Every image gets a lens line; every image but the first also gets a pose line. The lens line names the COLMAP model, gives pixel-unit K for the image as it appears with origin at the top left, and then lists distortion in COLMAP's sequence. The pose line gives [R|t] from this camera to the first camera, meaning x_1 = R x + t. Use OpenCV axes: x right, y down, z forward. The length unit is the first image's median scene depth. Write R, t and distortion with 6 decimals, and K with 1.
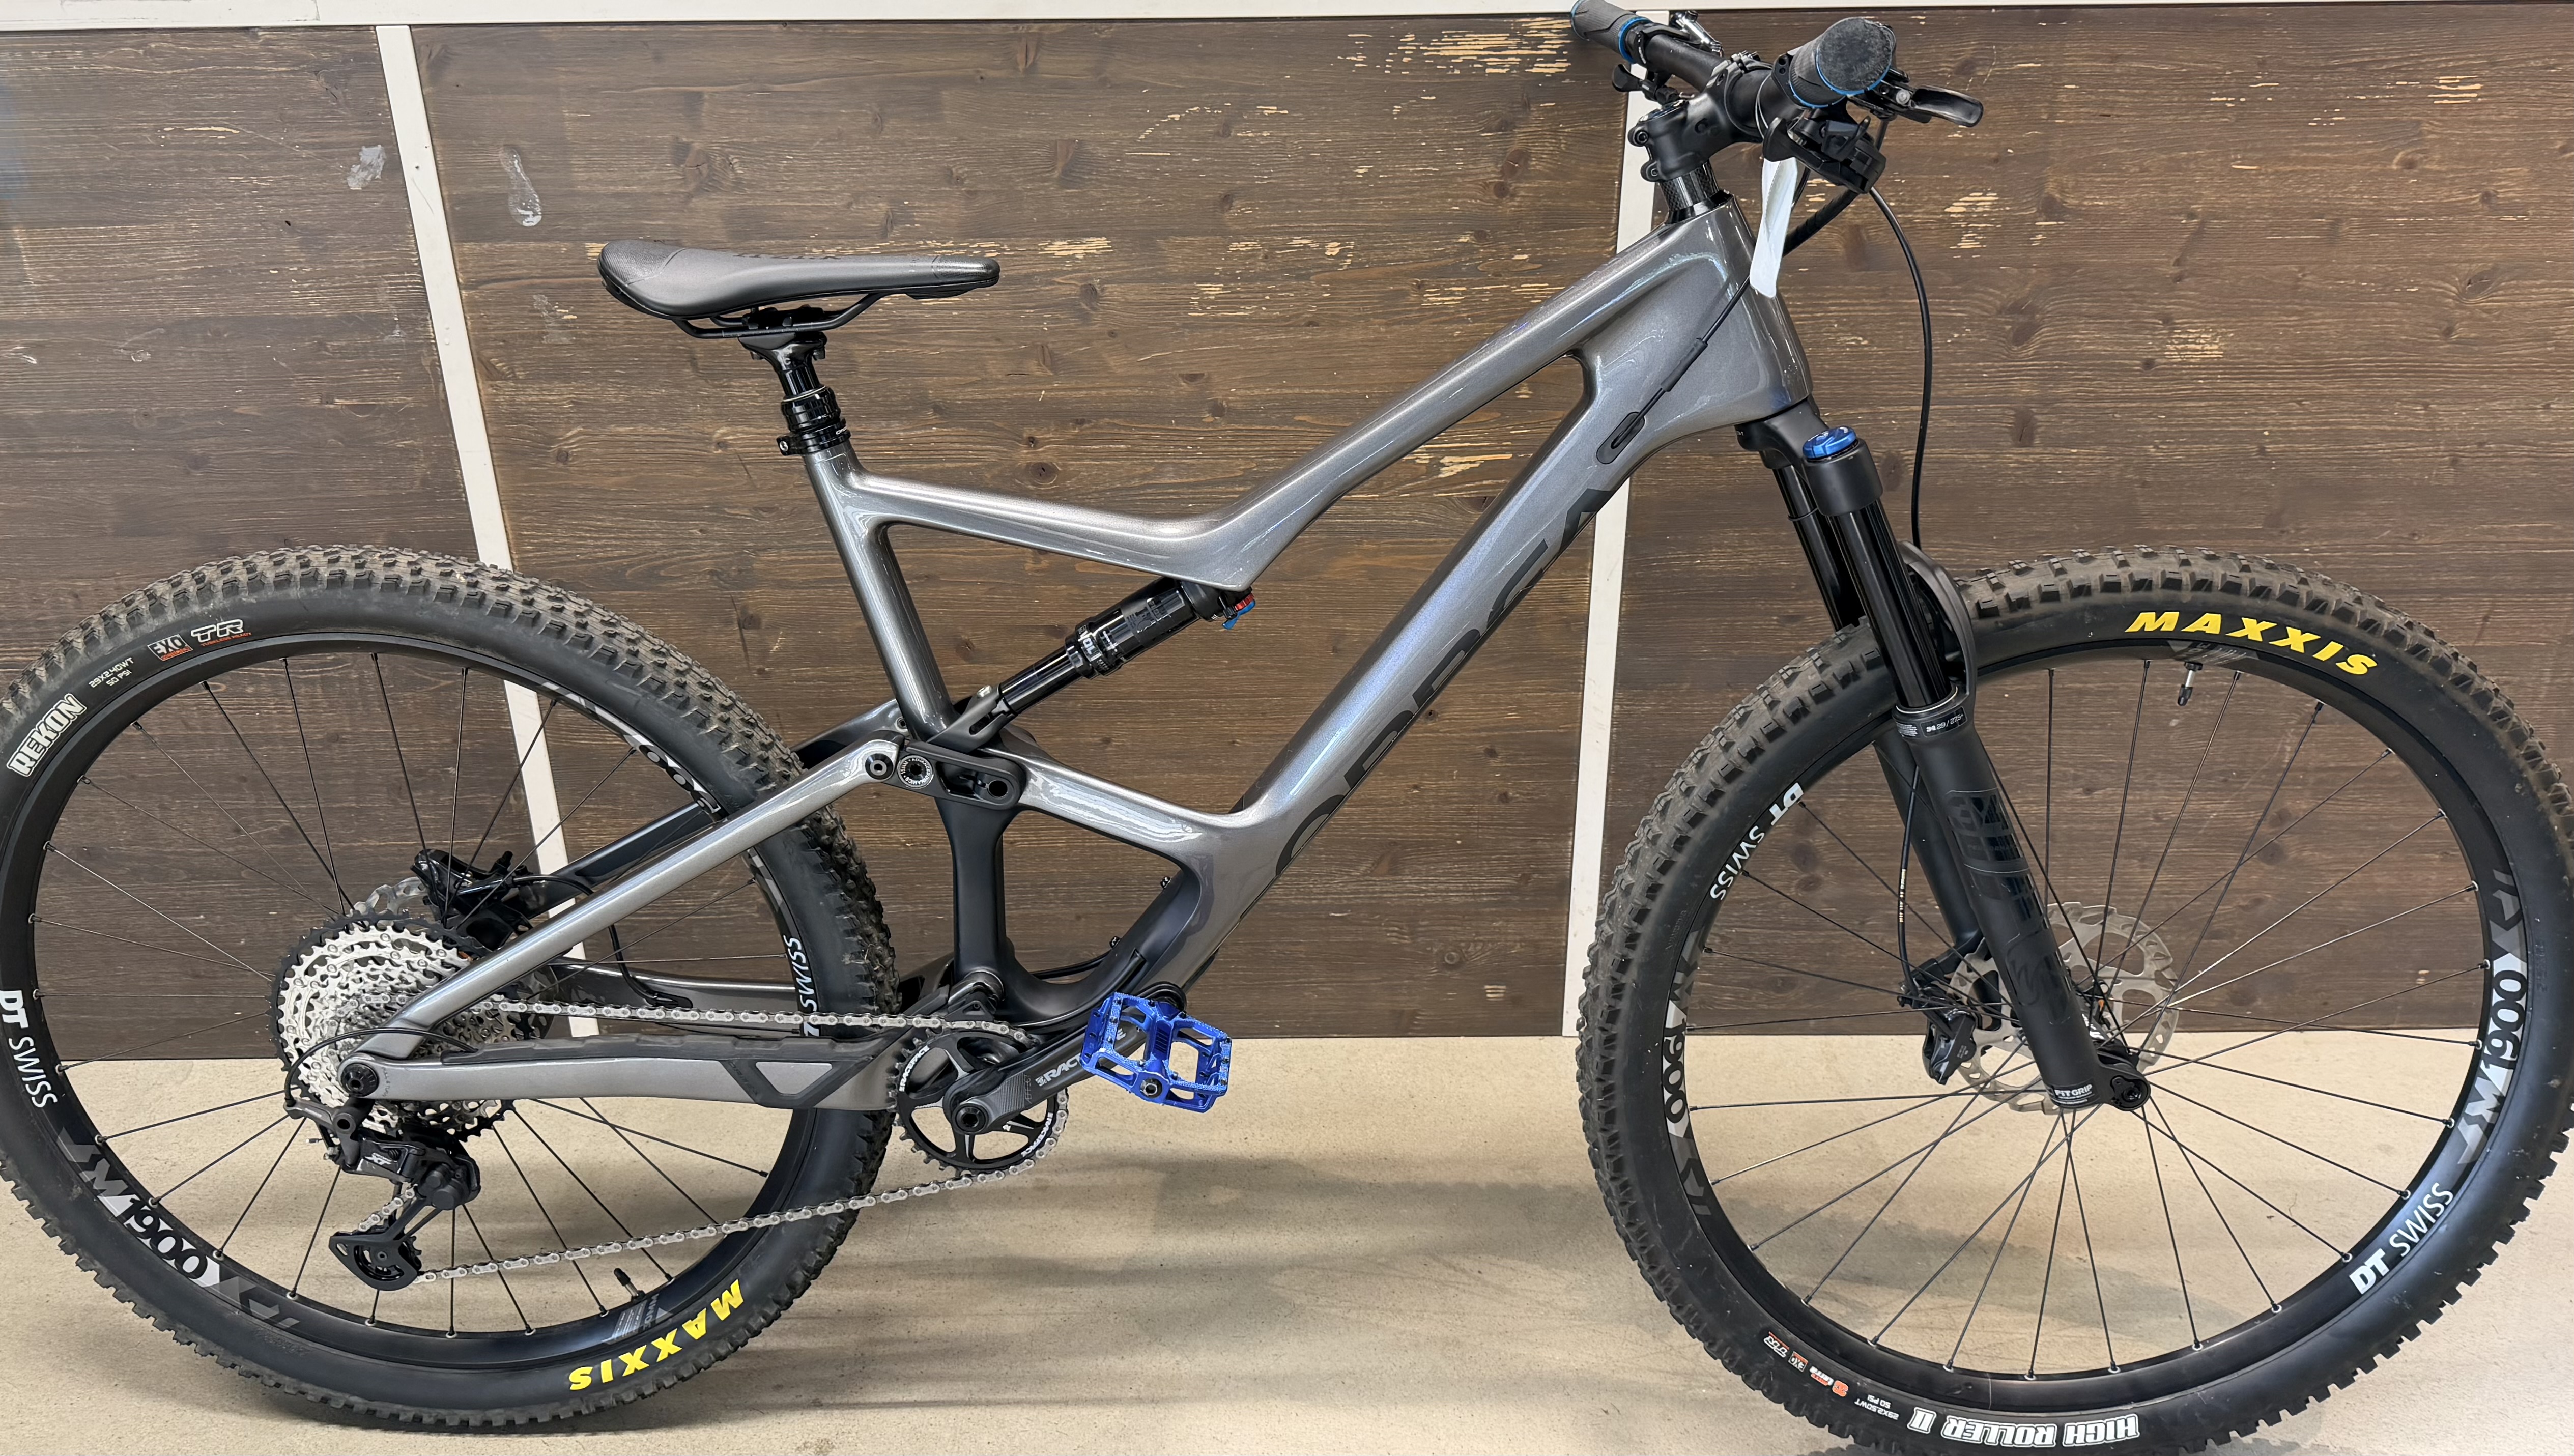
lens RADIAL K [[2214.4, 0, 1269.0], [0, 2214.4, 727.6], [0, 0, 1]] dist [0.116882, -0.255947]
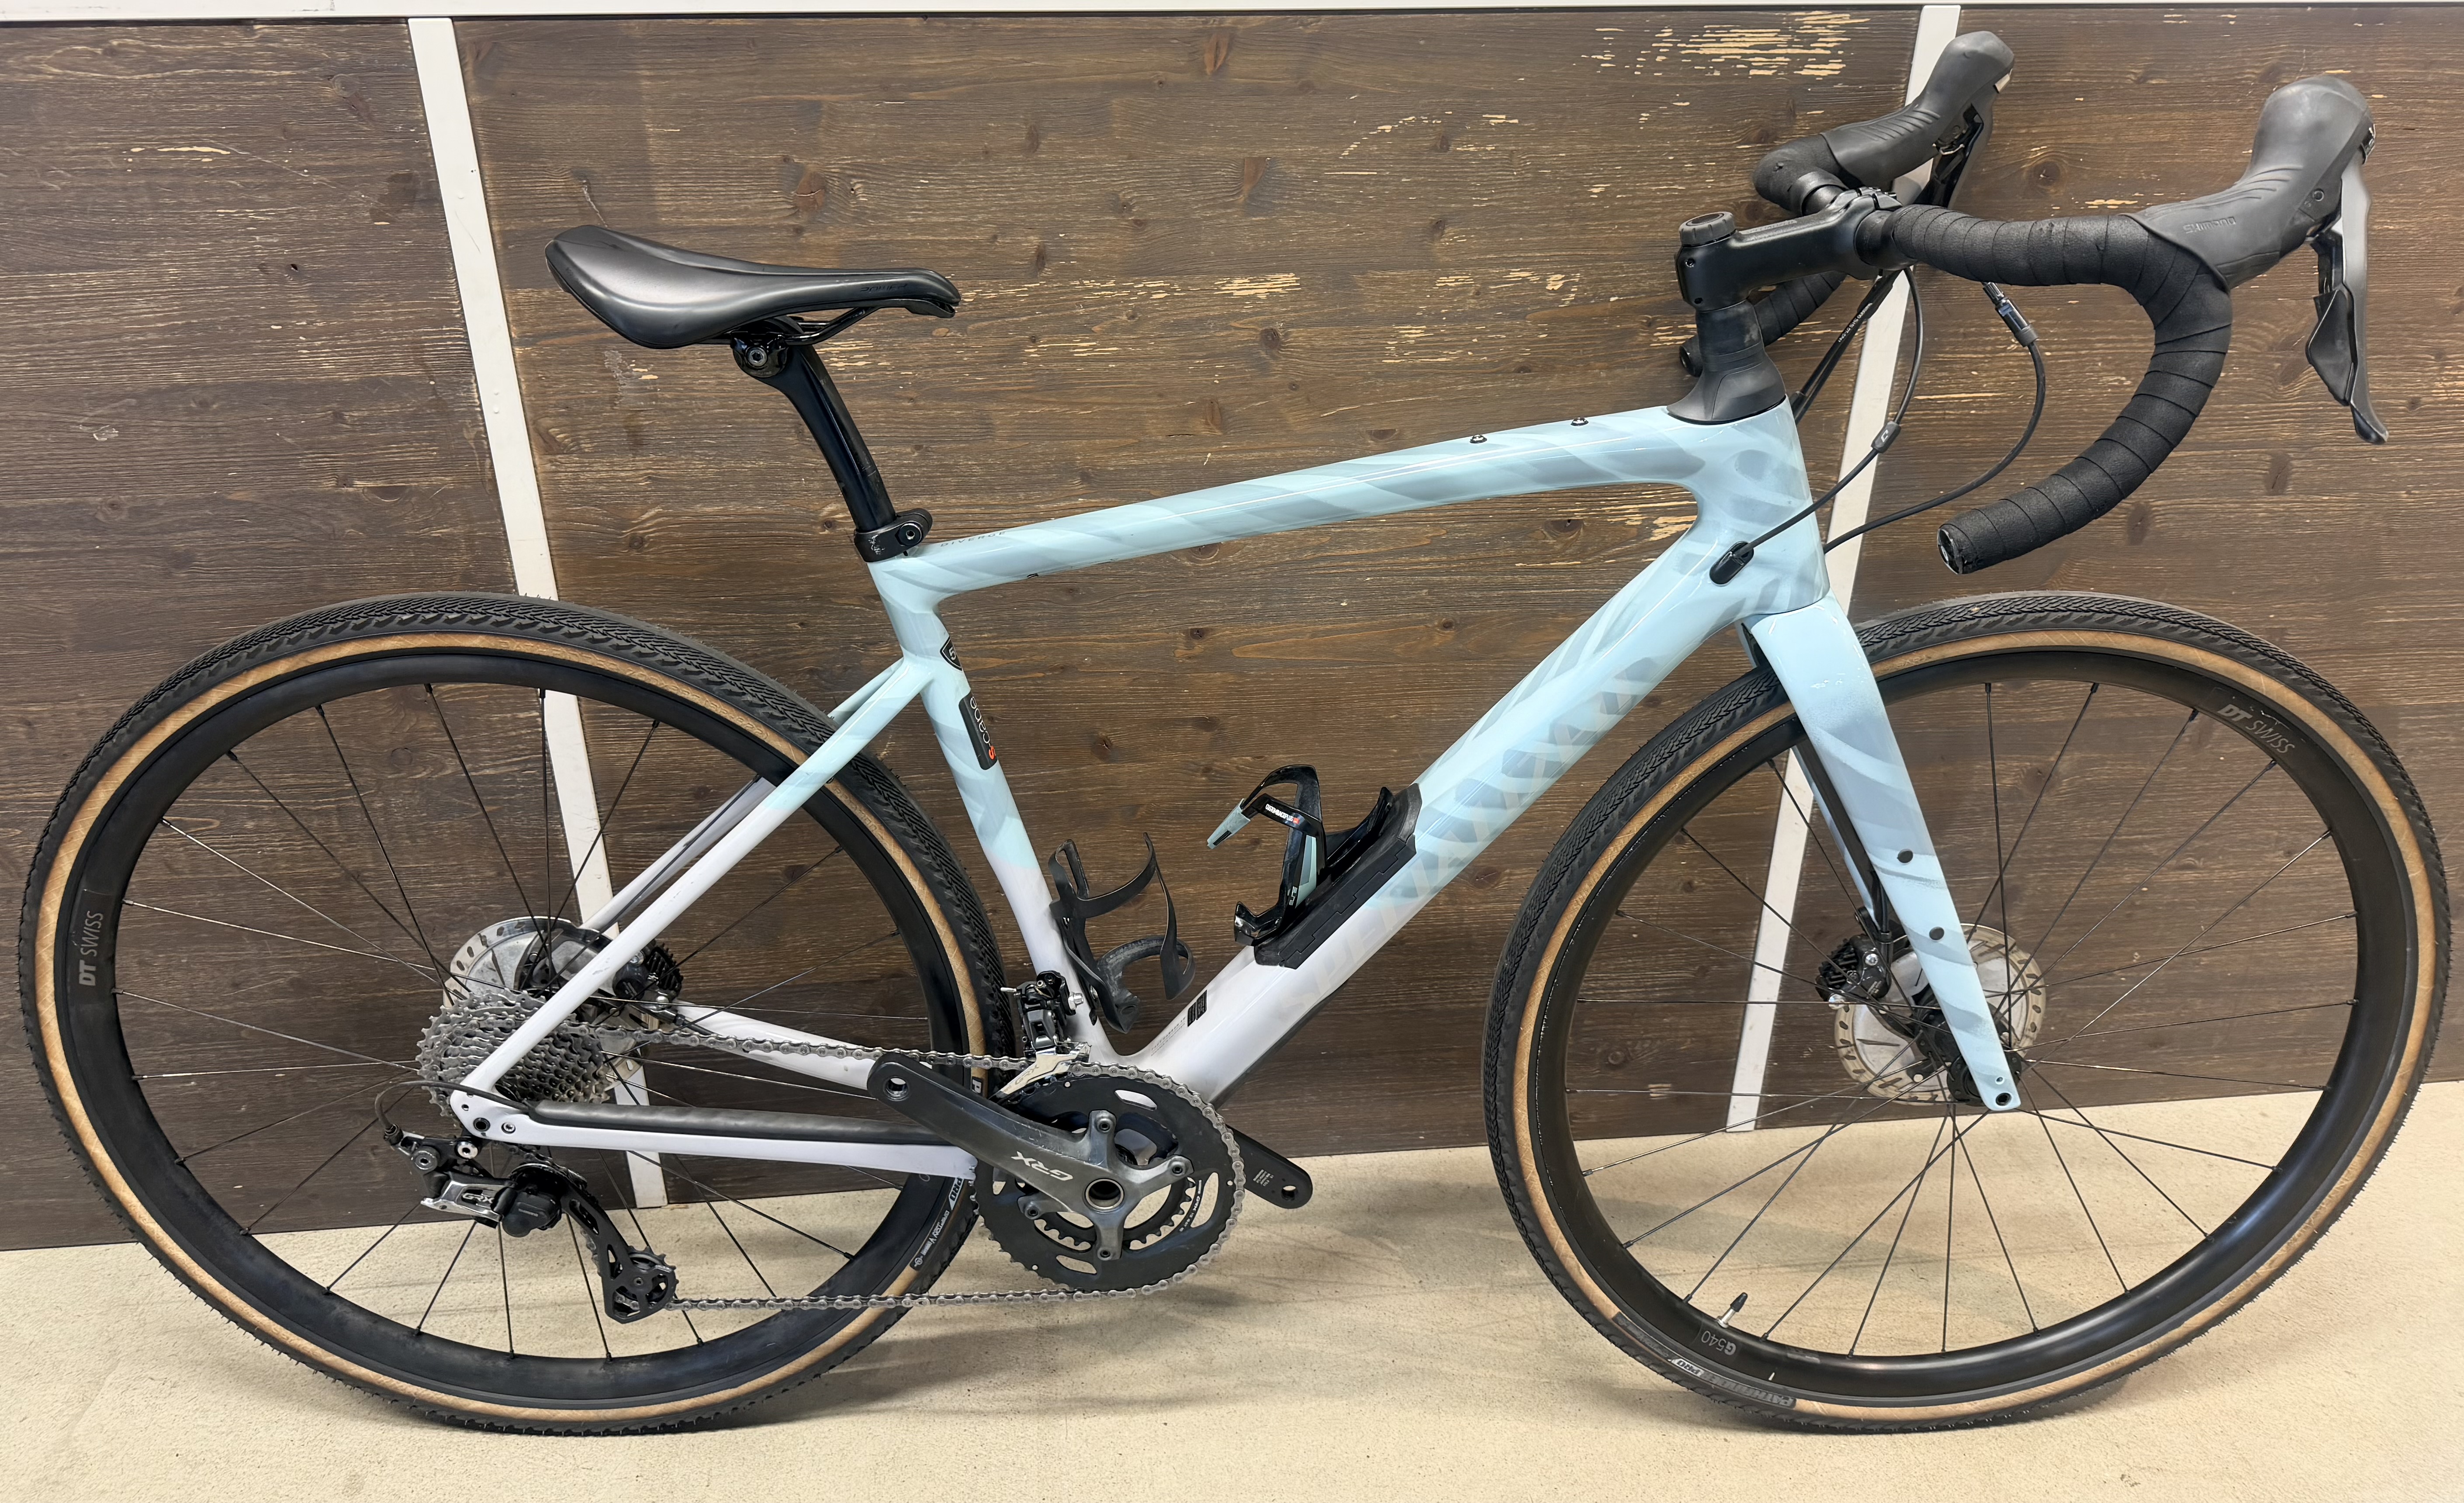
lens RADIAL K [[1797.3, 0, 1172.0], [0, 1797.3, 668.8], [0, 0, 1]] dist [0.086810, -0.160517]
pose [[0.995618, -0.028776, 0.088974, -0.182416], [0.028152, 0.999569, 0.008265, -0.075954], [-0.089174, -0.005724, 0.996000, 0.316107]]
